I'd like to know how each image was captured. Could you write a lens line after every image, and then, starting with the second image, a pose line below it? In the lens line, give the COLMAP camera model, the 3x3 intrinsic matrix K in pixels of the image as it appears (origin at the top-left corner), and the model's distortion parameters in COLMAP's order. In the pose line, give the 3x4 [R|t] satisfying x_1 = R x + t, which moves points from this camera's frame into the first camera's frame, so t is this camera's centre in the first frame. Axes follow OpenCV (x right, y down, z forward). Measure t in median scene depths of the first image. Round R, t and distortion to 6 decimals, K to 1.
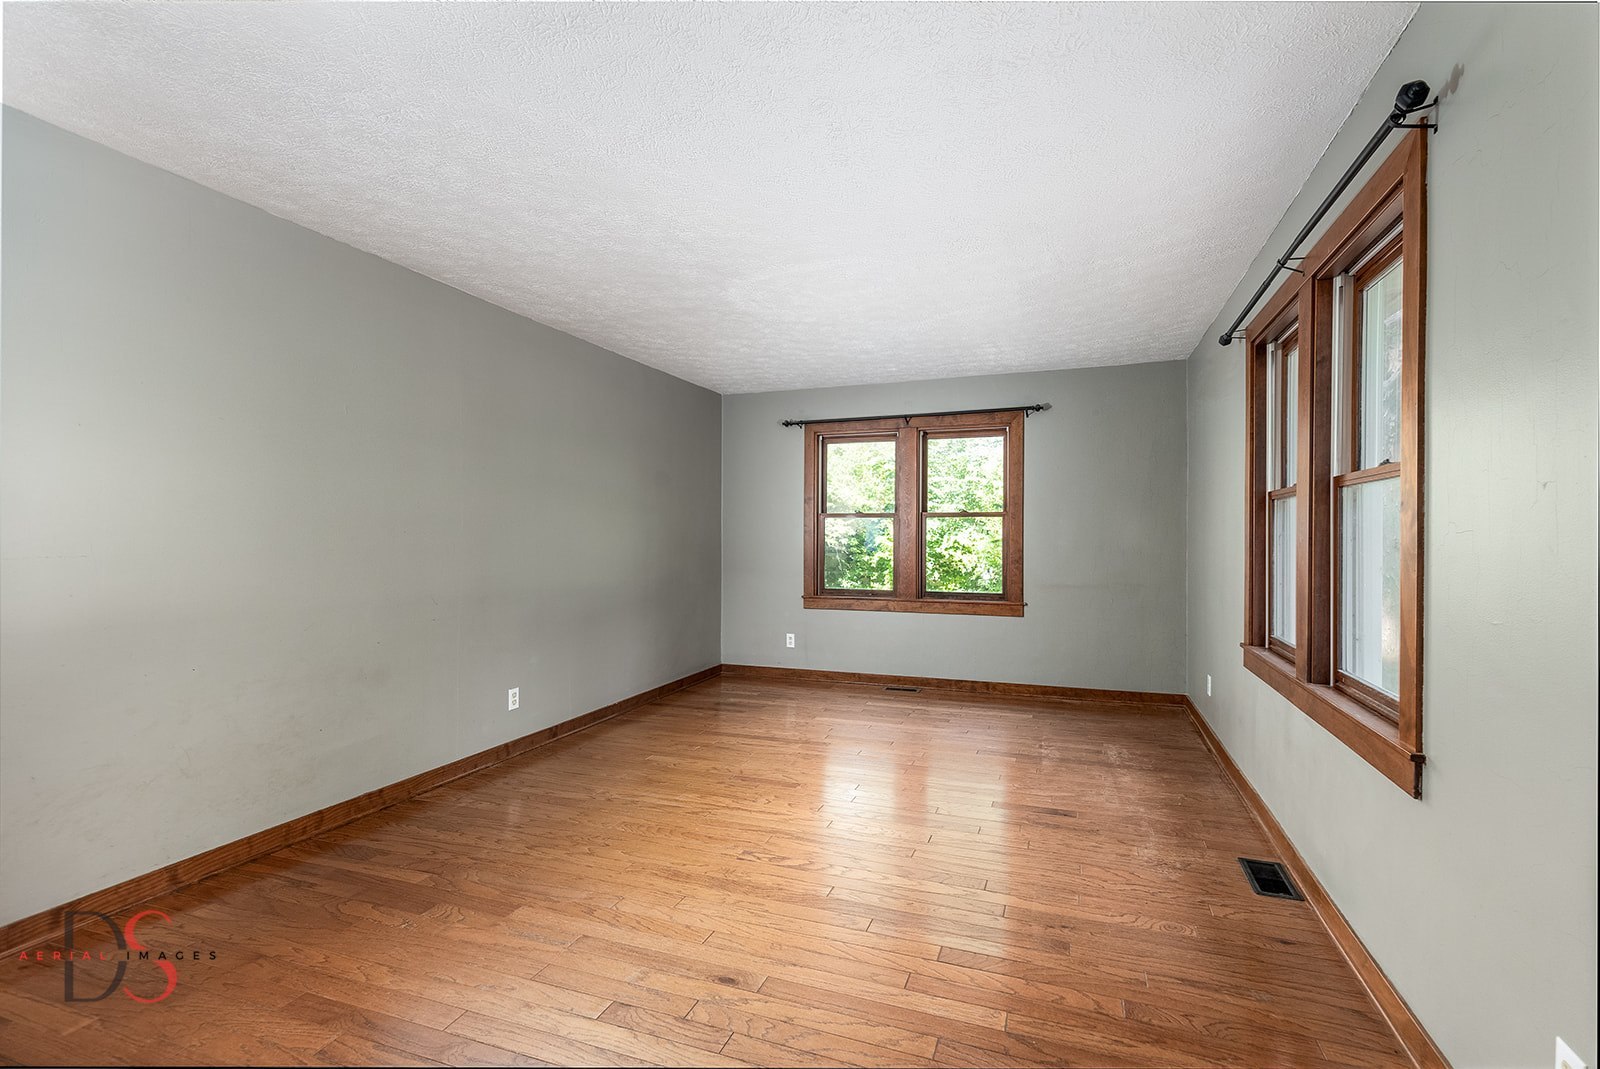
lens RADIAL K [[717.2, 0, 817.1], [0, 717.2, 536.1], [0, 0, 1]] dist [0.012843, -0.003051]
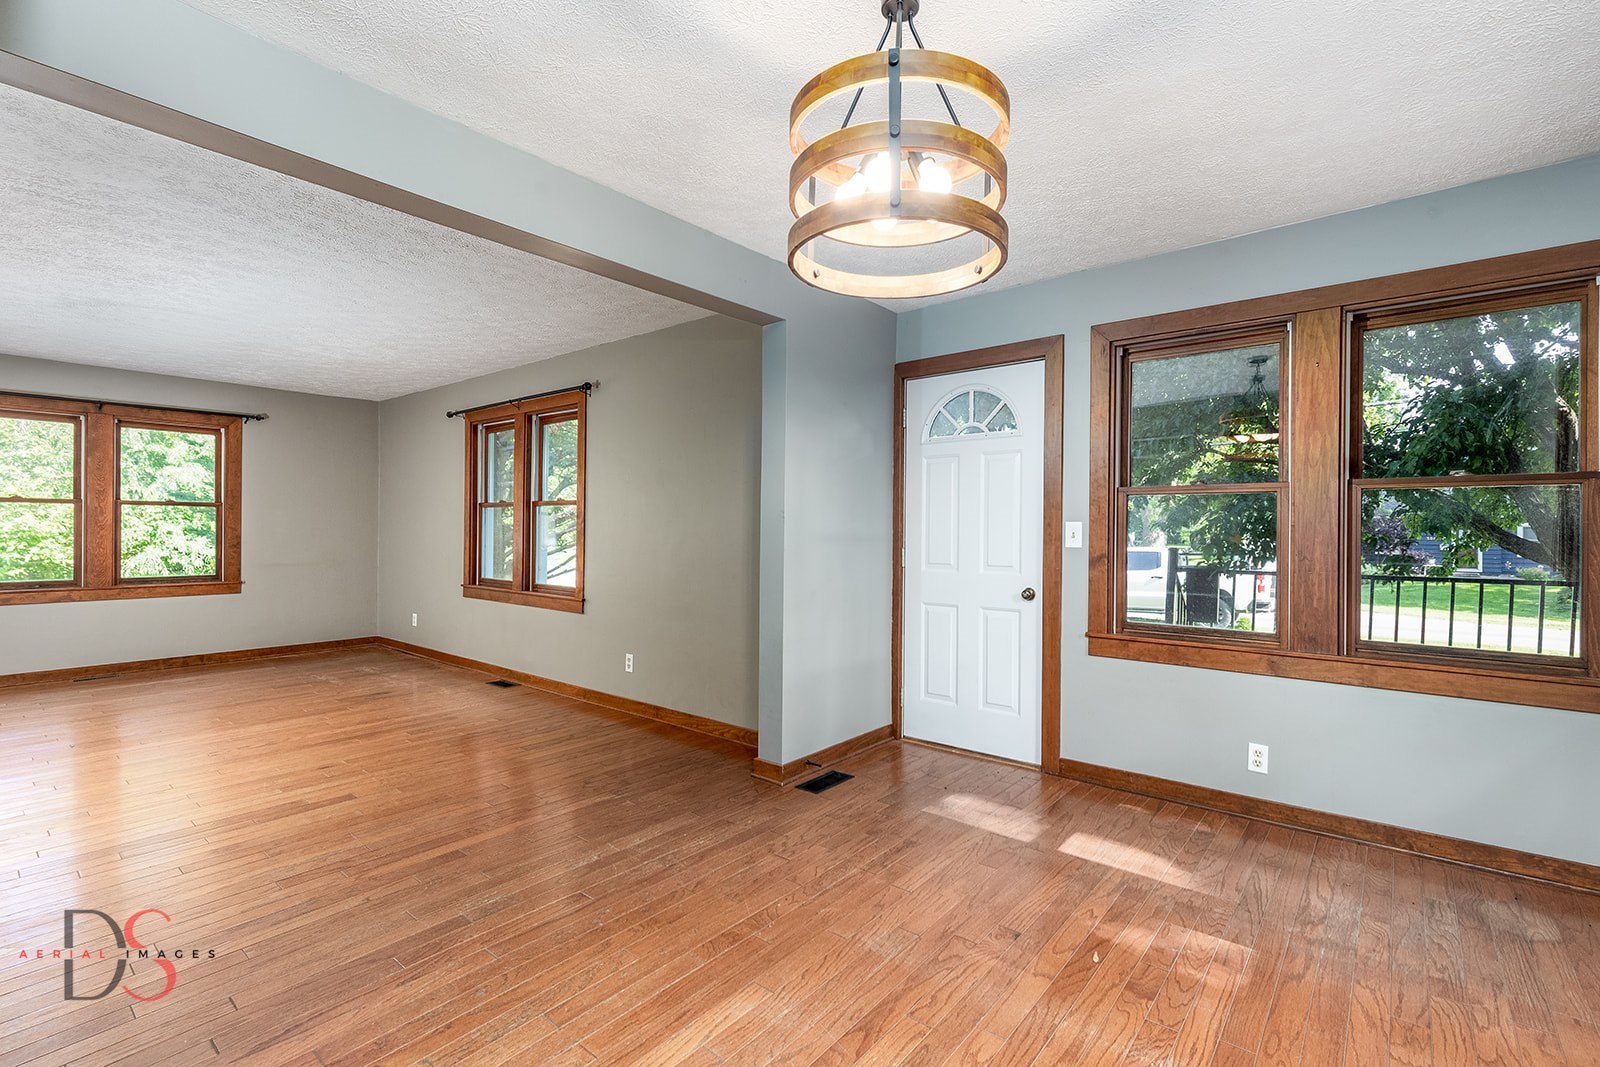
lens RADIAL K [[726.8, 0, 806.3], [0, 726.8, 530.3], [0, 0, 1]] dist [0.015714, 0.000032]
pose [[0.343373, 0.000416, 0.939199, -0.517343], [-0.005958, 0.999981, 0.001735, 0.002238], [-0.939180, -0.006192, 0.343369, -0.275982]]
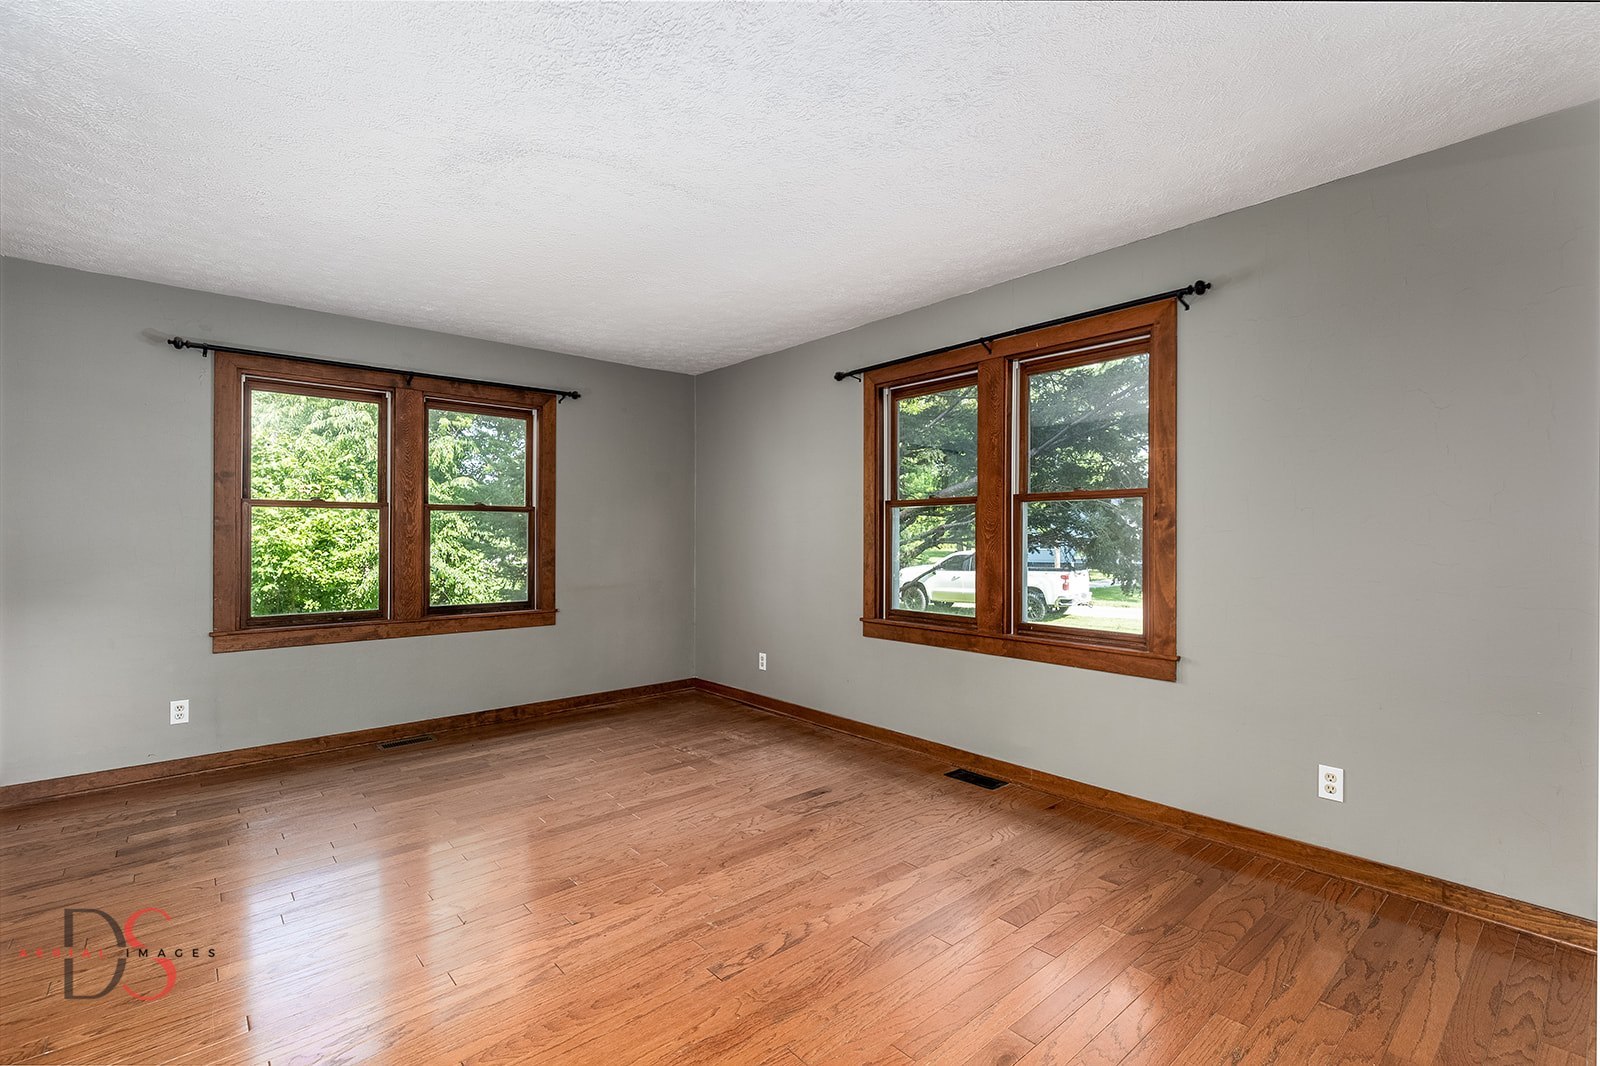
lens RADIAL K [[717.2, 0, 817.1], [0, 717.2, 534.6], [0, 0, 1]] dist [0.012843, -0.003051]
pose [[0.476723, 0.002229, 0.879051, -0.344233], [0.002018, 0.999991, -0.003630, 0.003722], [-0.879051, 0.003504, 0.476714, 0.282953]]
